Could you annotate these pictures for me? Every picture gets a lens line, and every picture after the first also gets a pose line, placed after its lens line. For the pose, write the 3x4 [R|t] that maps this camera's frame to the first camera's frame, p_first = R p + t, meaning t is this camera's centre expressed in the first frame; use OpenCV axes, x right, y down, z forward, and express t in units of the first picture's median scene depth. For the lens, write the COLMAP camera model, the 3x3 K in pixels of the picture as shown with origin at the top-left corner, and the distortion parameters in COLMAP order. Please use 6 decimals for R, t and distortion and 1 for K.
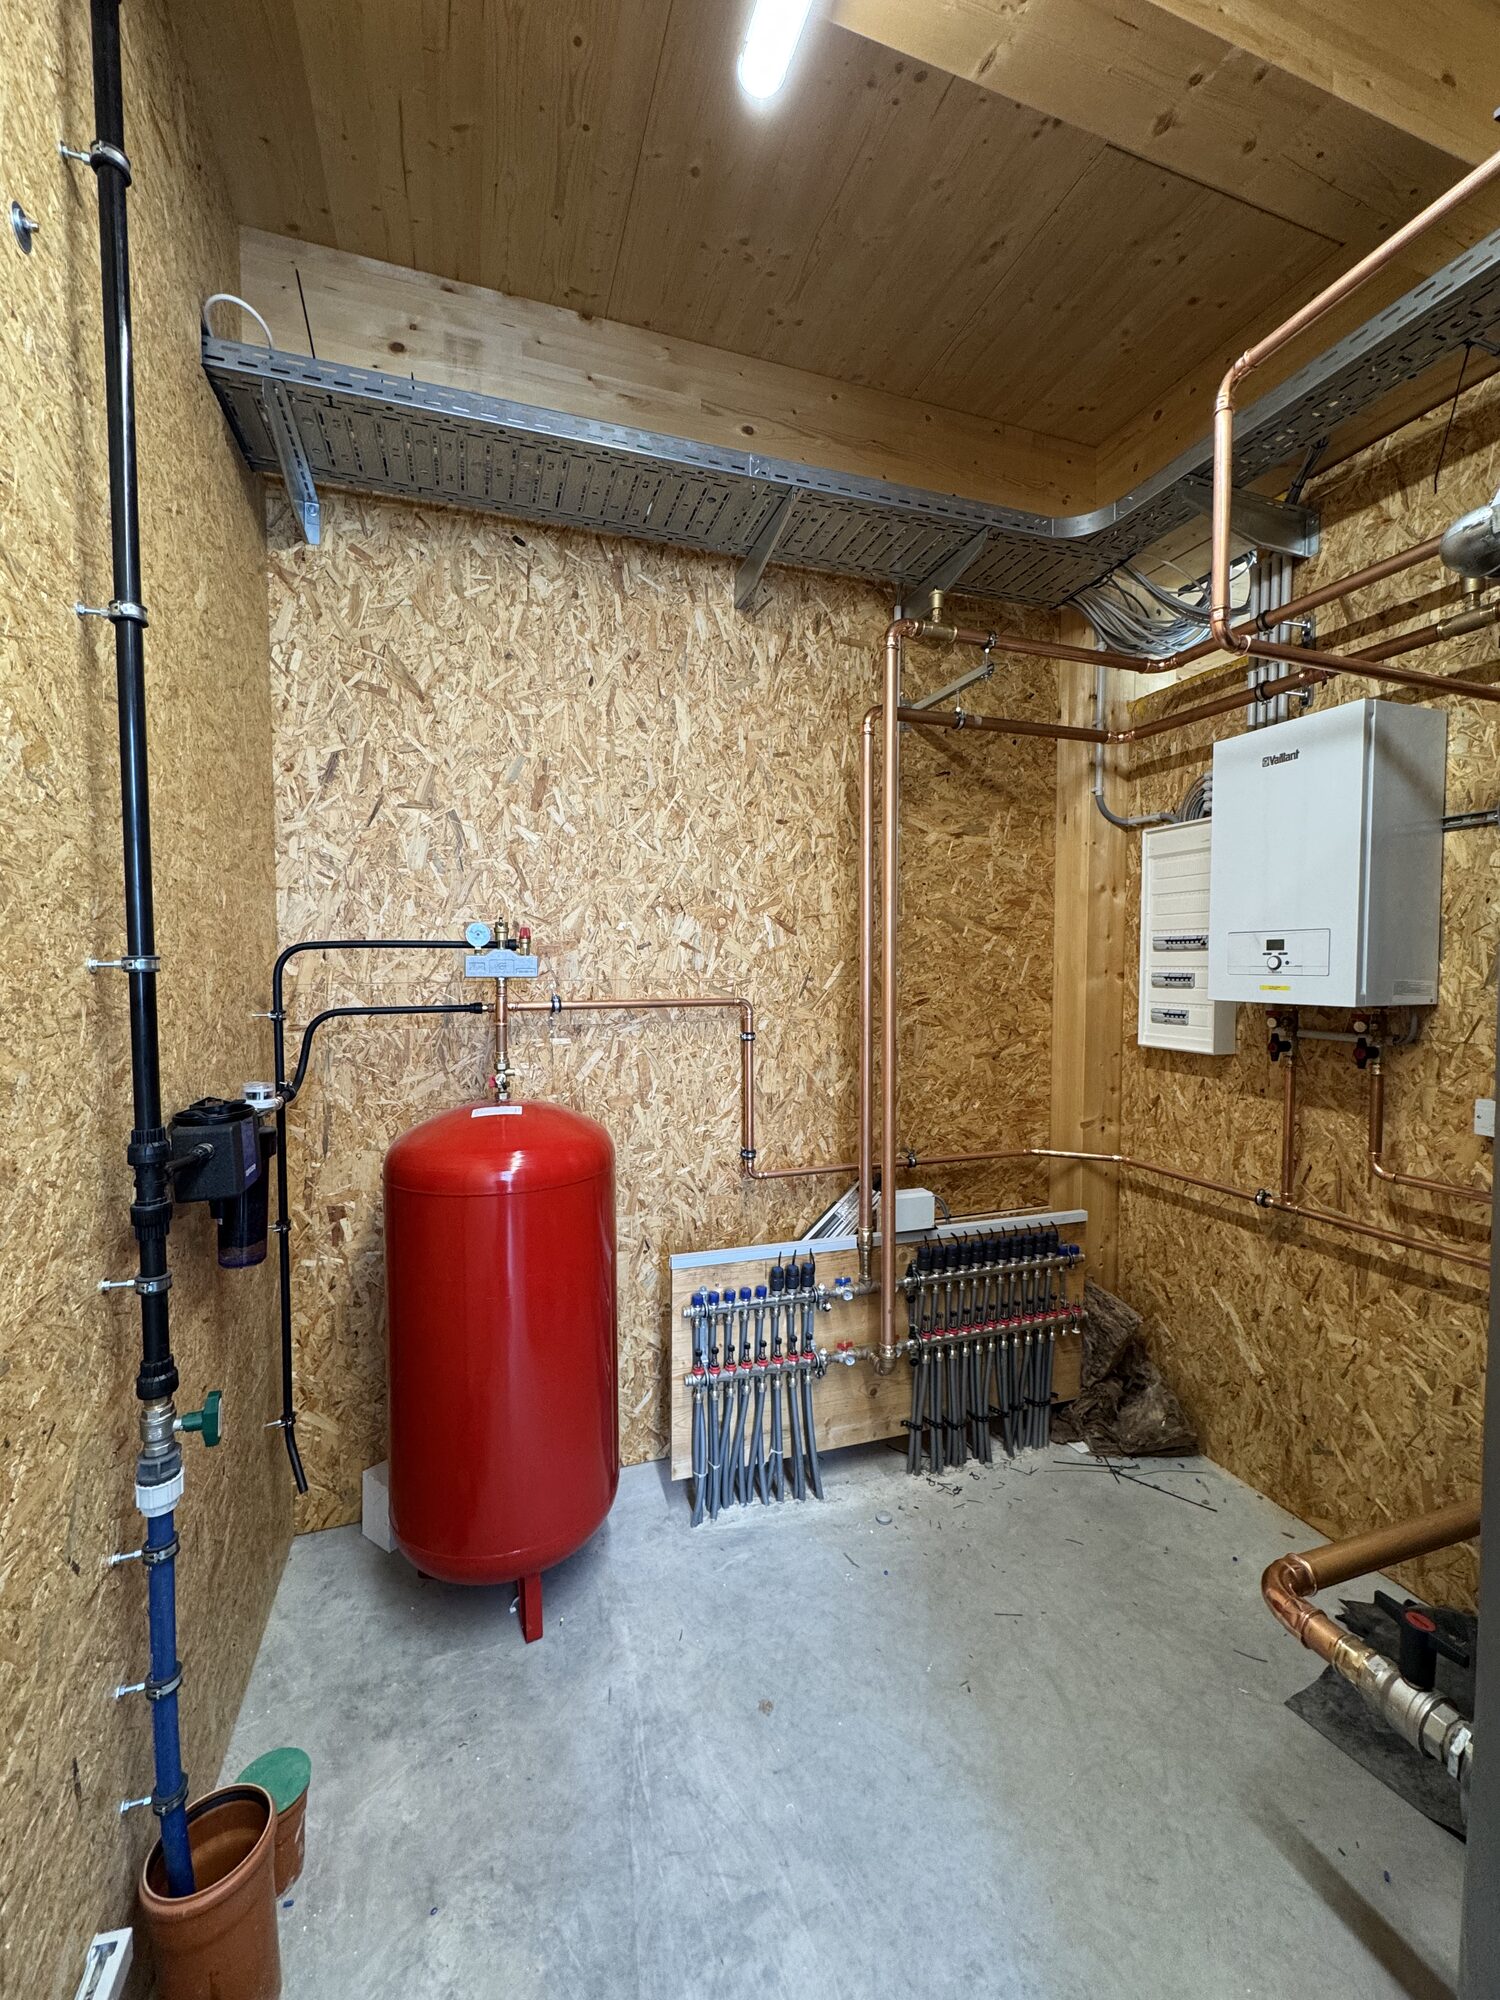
lens RADIAL K [[795.1, 0, 751.3], [0, 795.1, 997.6], [0, 0, 1]] dist [-0.001873, 0.000389]
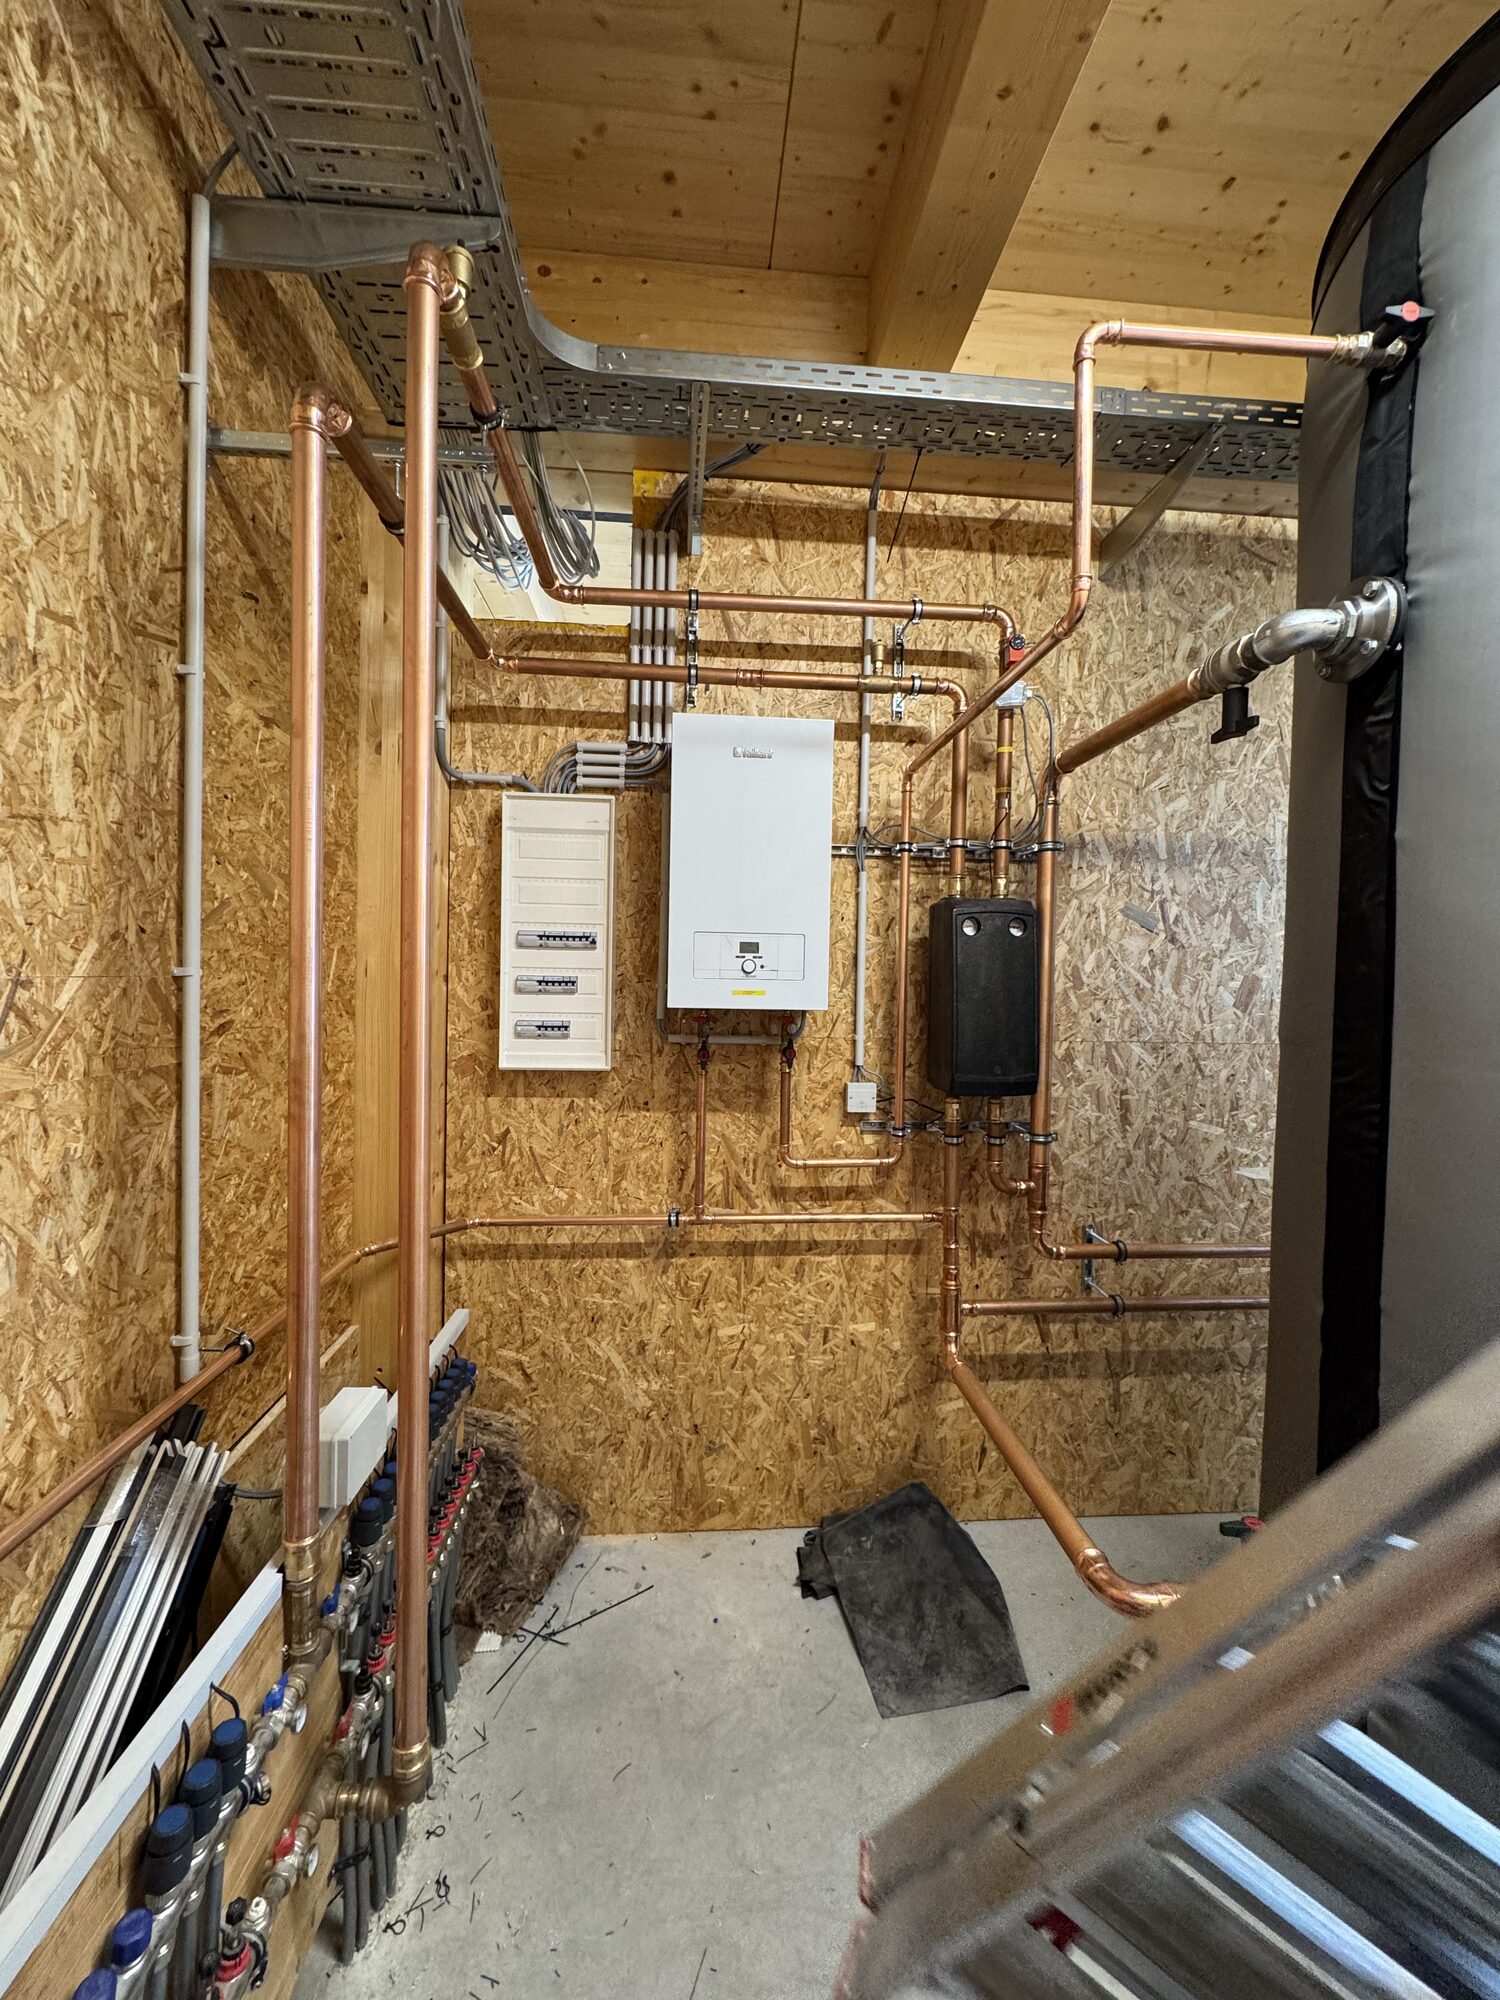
lens RADIAL K [[795.1, 0, 751.3], [0, 795.1, 997.6], [0, 0, 1]] dist [-0.001873, 0.000389]
pose [[0.258712, -0.017109, 0.965803, -0.210180], [0.022155, 0.999685, 0.011774, -0.014250], [-0.965700, 0.018351, 0.259010, 0.604368]]
